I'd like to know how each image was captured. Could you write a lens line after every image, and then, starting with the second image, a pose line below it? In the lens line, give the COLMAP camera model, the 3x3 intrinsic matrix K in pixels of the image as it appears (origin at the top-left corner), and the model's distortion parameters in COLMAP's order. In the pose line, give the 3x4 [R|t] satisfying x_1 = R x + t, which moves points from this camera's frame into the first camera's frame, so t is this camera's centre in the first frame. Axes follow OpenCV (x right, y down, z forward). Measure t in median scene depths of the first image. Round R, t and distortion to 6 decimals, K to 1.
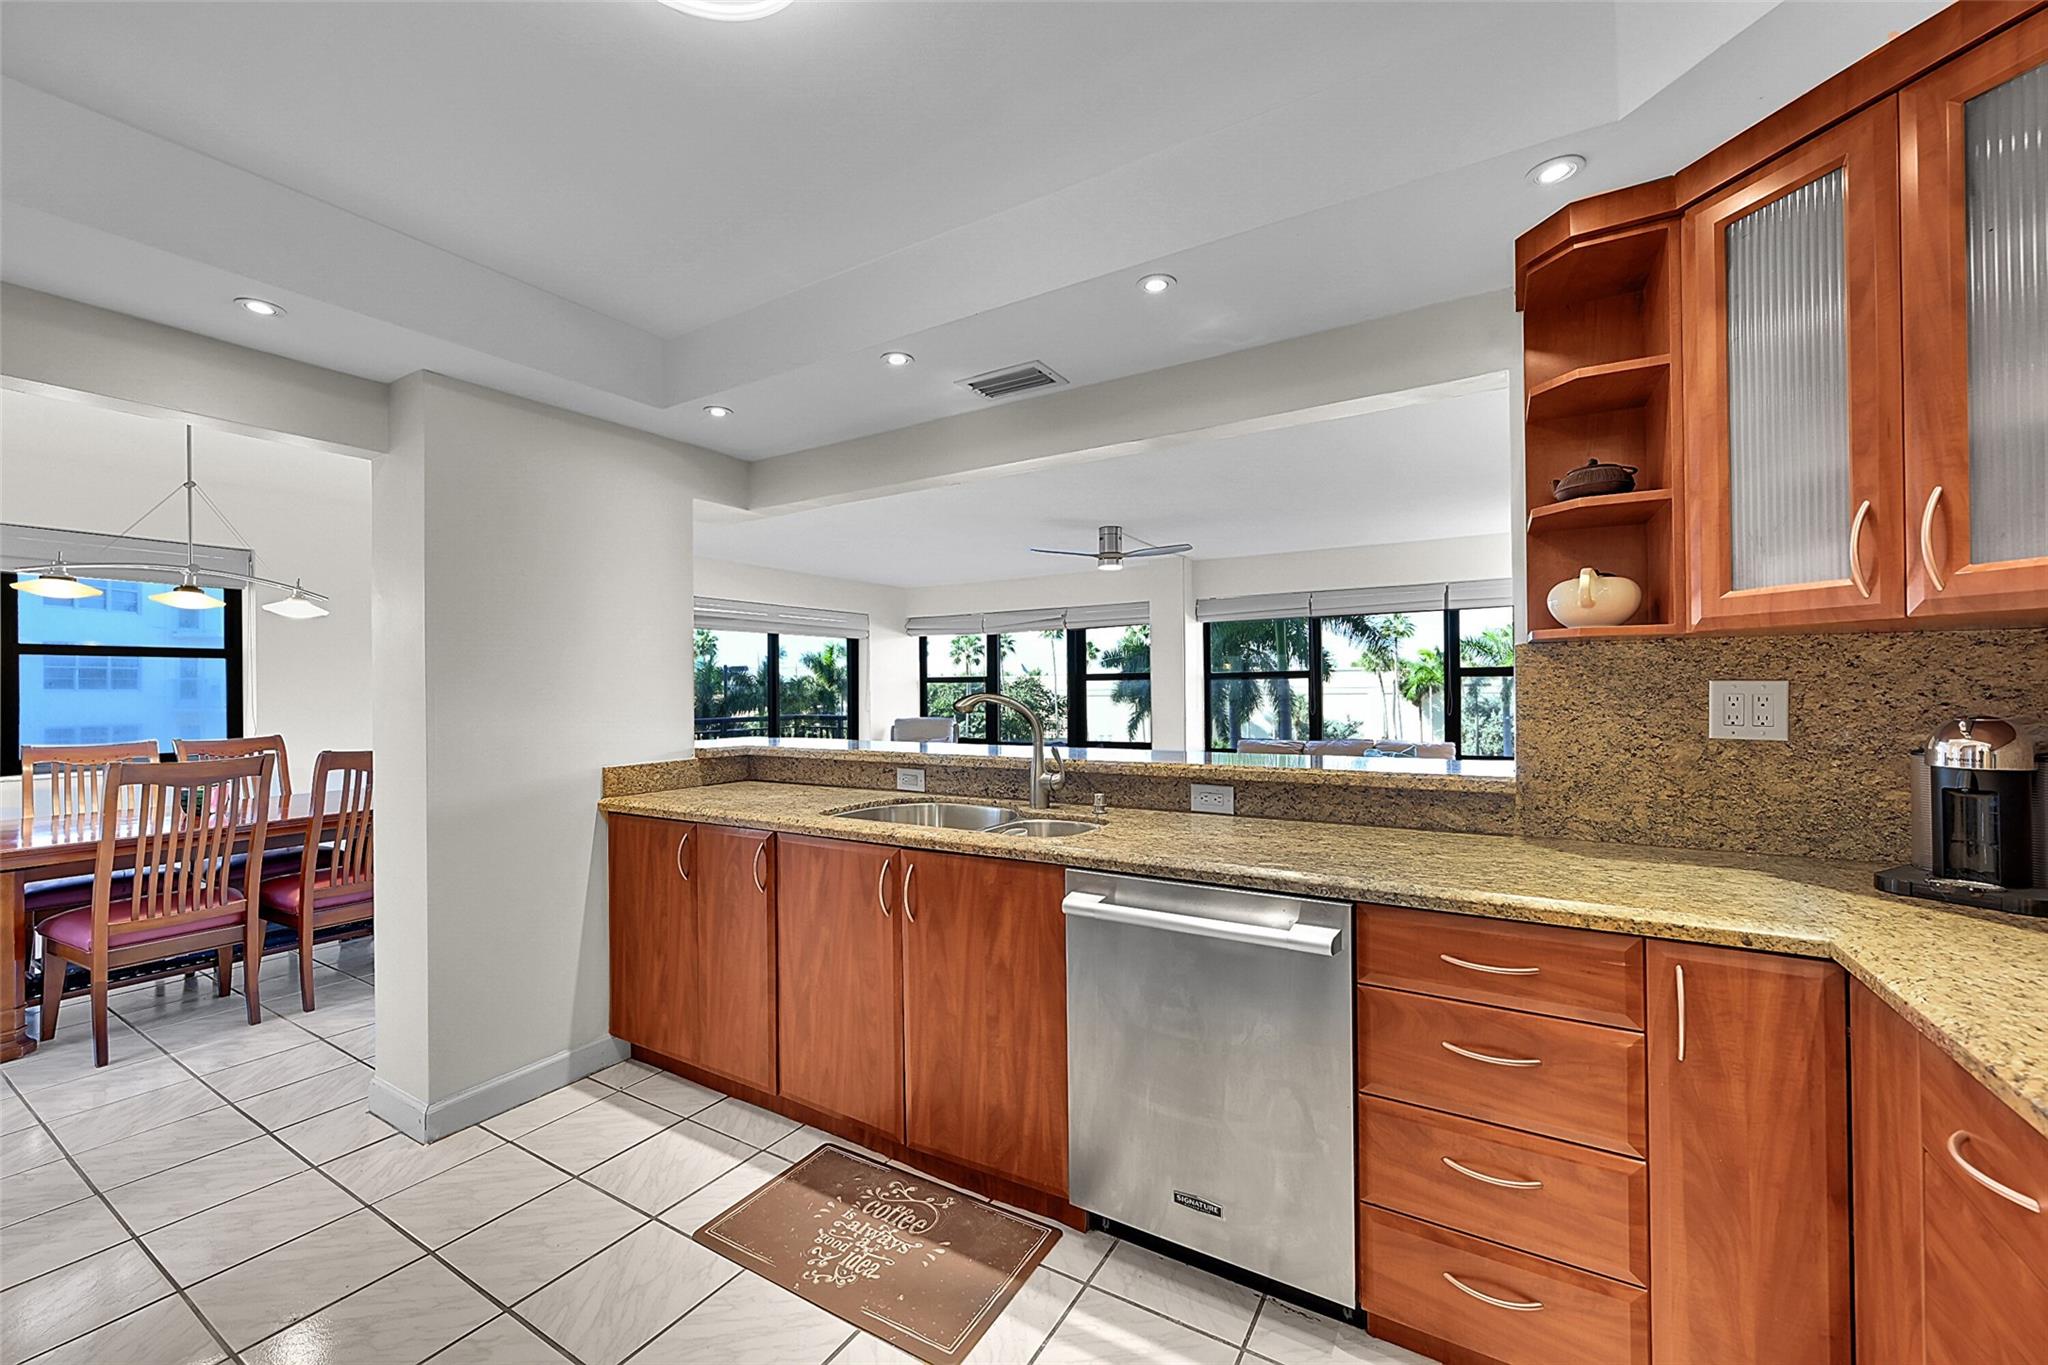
lens RADIAL K [[802.4, 0, 1020.1], [0, 802.4, 685.1], [0, 0, 1]] dist [-0.001611, -0.000037]
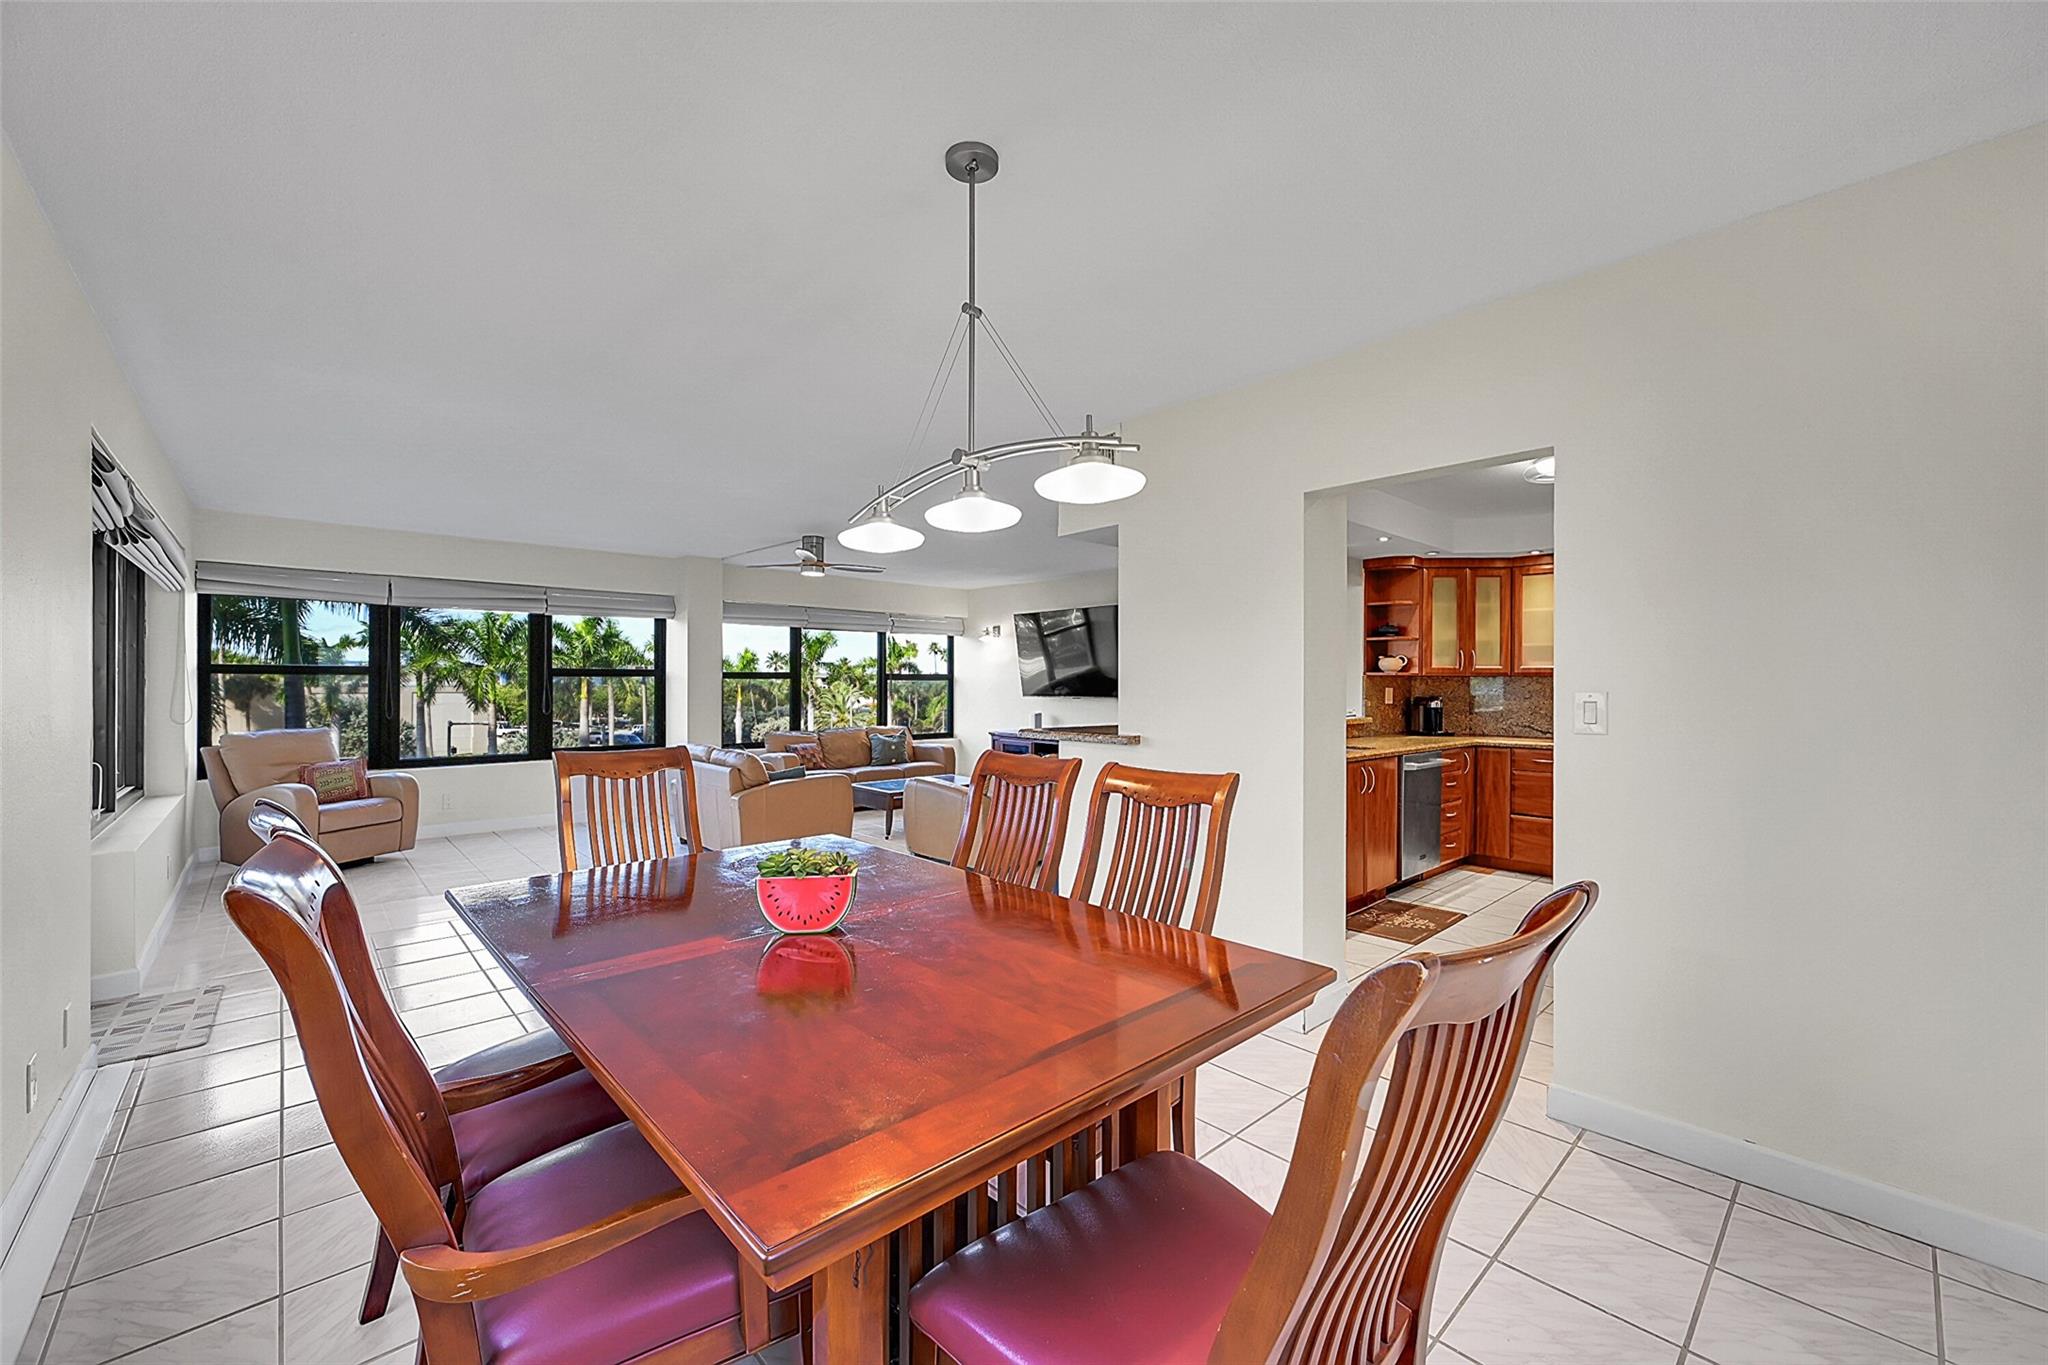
lens RADIAL K [[779.8, 0, 1022.4], [0, 779.8, 686.9], [0, 0, 1]] dist [-0.000131, -0.000159]
pose [[0.288668, 0.008925, 0.957388, -1.070716], [-0.010050, 0.999930, -0.006291, 0.010824], [-0.957377, -0.007806, 0.288737, 0.559082]]
